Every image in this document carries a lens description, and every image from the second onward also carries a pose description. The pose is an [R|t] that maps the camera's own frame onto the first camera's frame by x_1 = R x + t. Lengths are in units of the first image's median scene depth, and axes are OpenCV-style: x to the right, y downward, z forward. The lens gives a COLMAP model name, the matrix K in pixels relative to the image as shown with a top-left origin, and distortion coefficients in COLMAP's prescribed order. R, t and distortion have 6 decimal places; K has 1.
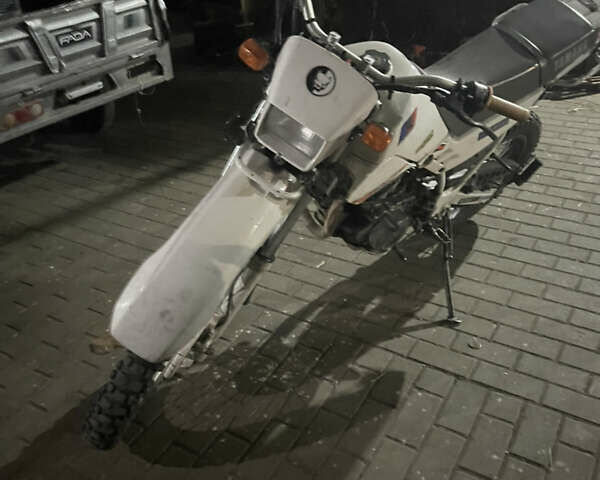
lens RADIAL K [[607.9, 0, 299.4], [0, 607.9, 228.1], [0, 0, 1]] dist [0.053315, -0.043086]
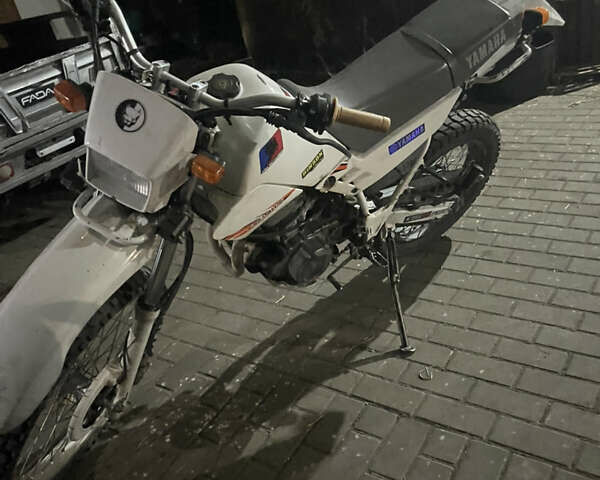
lens RADIAL K [[606.5, 0, 300.0], [0, 606.5, 240.0], [0, 0, 1]] dist [0.049449, -0.017164]
pose [[0.988295, -0.102431, -0.113053, 0.225577], [0.099575, 0.994558, -0.030647, -0.000898], [0.115577, 0.019031, 0.993116, 0.073428]]
